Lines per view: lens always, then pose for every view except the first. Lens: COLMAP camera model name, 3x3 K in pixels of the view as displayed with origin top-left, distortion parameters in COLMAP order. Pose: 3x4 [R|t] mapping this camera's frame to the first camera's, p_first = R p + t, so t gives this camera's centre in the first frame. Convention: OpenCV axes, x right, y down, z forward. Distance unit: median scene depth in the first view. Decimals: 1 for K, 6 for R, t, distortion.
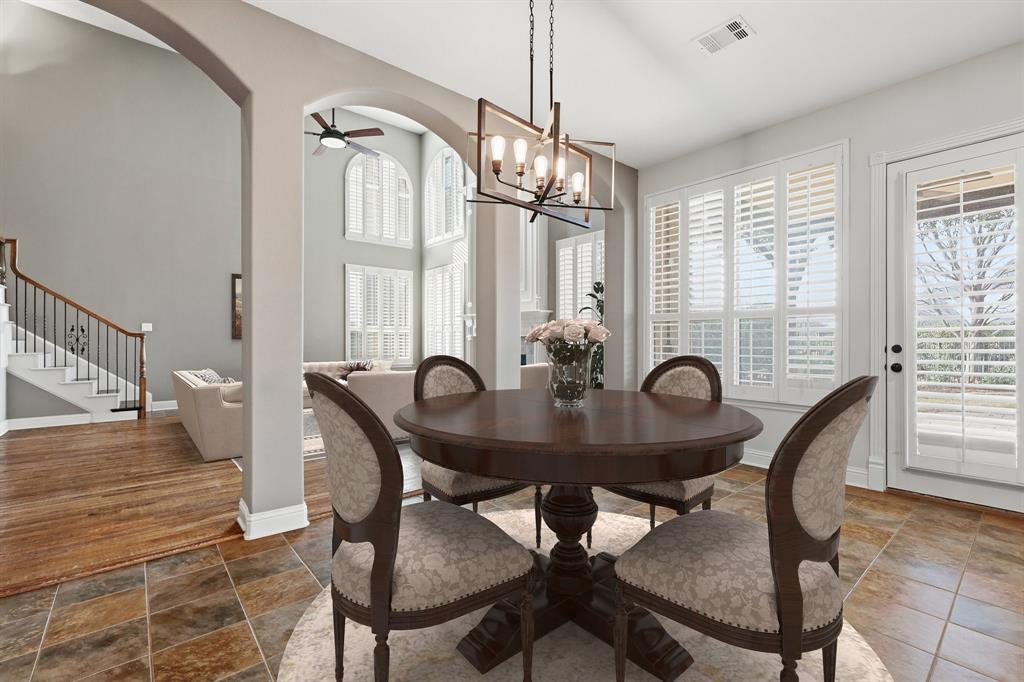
lens RADIAL K [[448.7, 0, 516.1], [0, 448.7, 343.2], [0, 0, 1]] dist [0.009439, -0.000743]
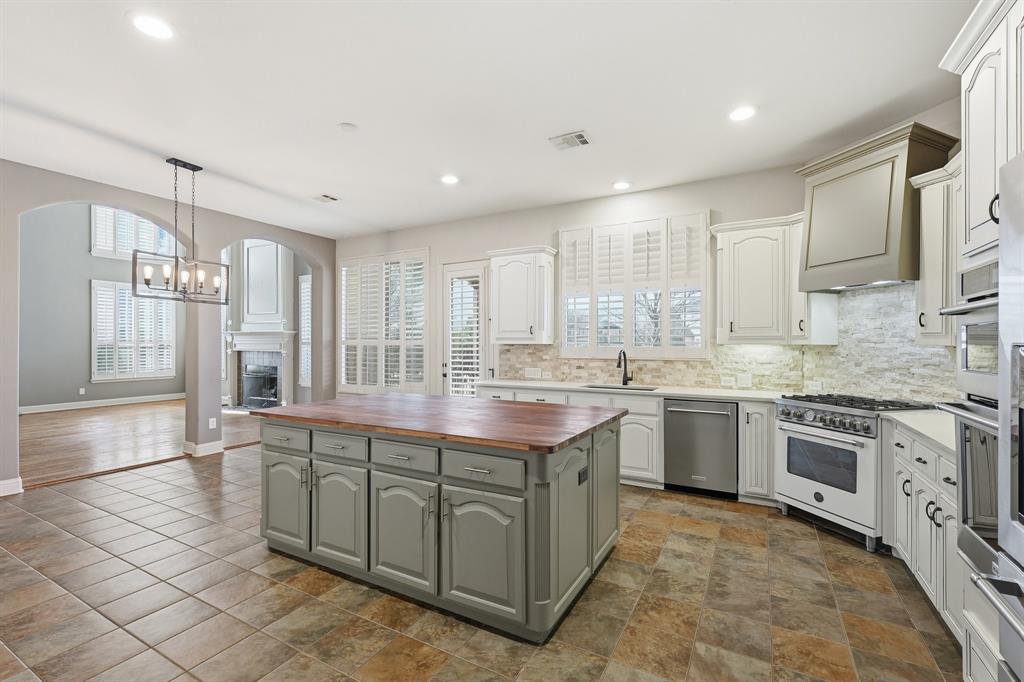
lens RADIAL K [[448.7, 0, 512.8], [0, 448.7, 342.5], [0, 0, 1]] dist [0.009439, -0.000743]
pose [[0.939073, -0.003456, 0.343701, 0.478891], [0.005299, 0.999976, -0.004425, -0.071899], [-0.343678, 0.005976, 0.939069, -0.852232]]
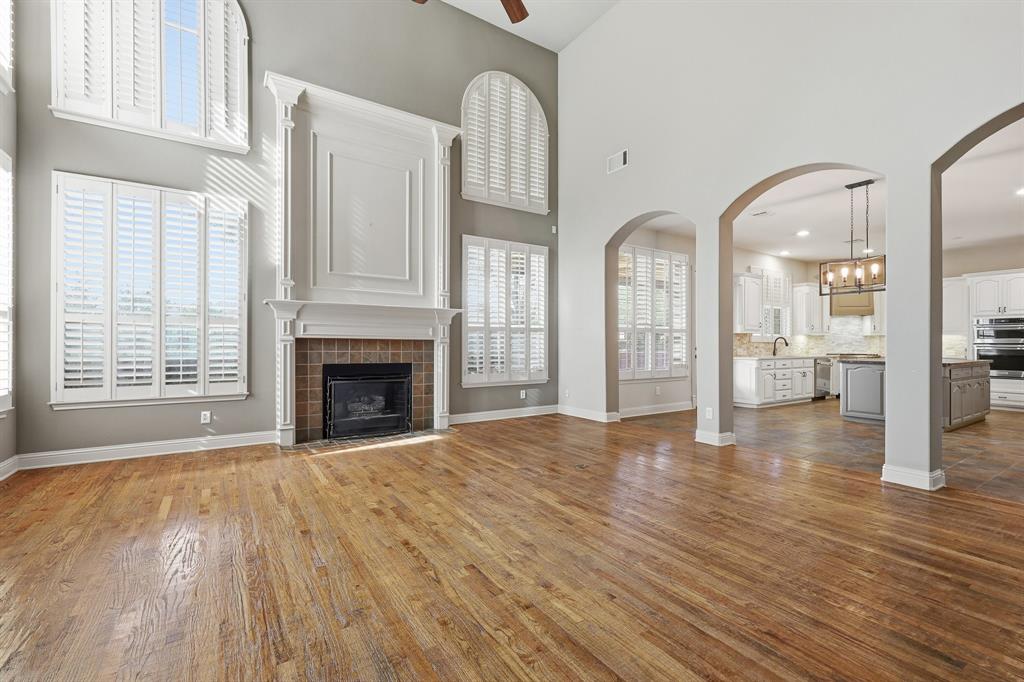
lens RADIAL K [[448.7, 0, 516.0], [0, 448.7, 342.6], [0, 0, 1]] dist [0.009439, -0.000743]
pose [[0.125694, -0.002434, 0.992066, -1.736593], [0.002882, 0.999994, 0.002089, -0.028976], [-0.992065, 0.002597, 0.125700, 1.718509]]
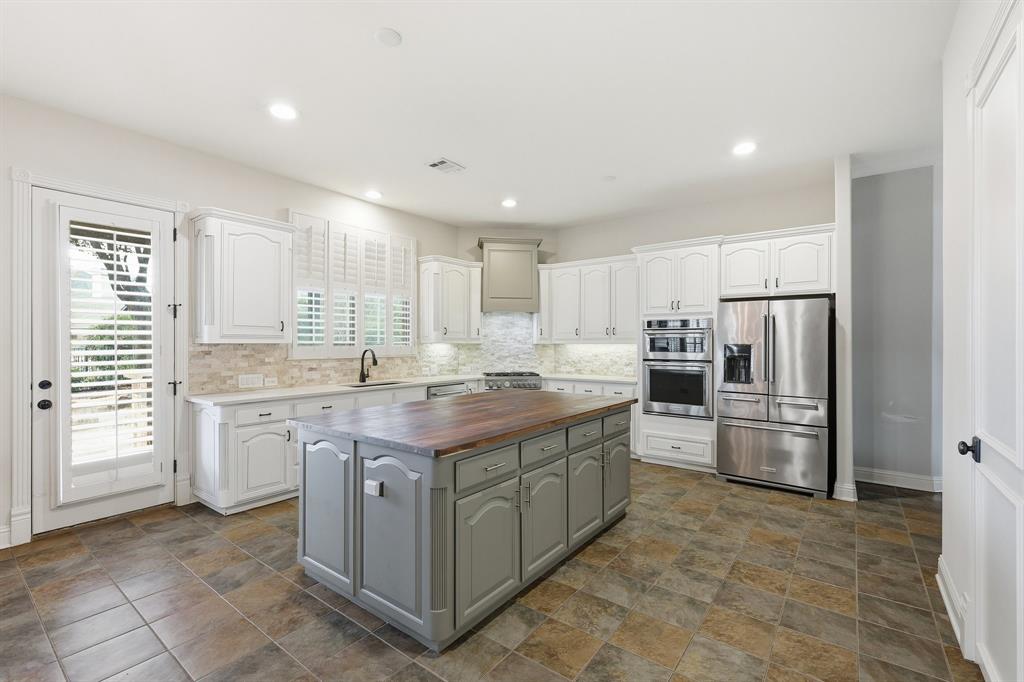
lens RADIAL K [[448.7, 0, 515.9], [0, 448.7, 339.8], [0, 0, 1]] dist [0.009439, -0.000743]
pose [[-0.214840, 0.001206, 0.976648, -0.307903], [0.001350, 0.999999, -0.000938, -0.081306], [-0.976648, 0.001117, -0.214842, 0.242806]]
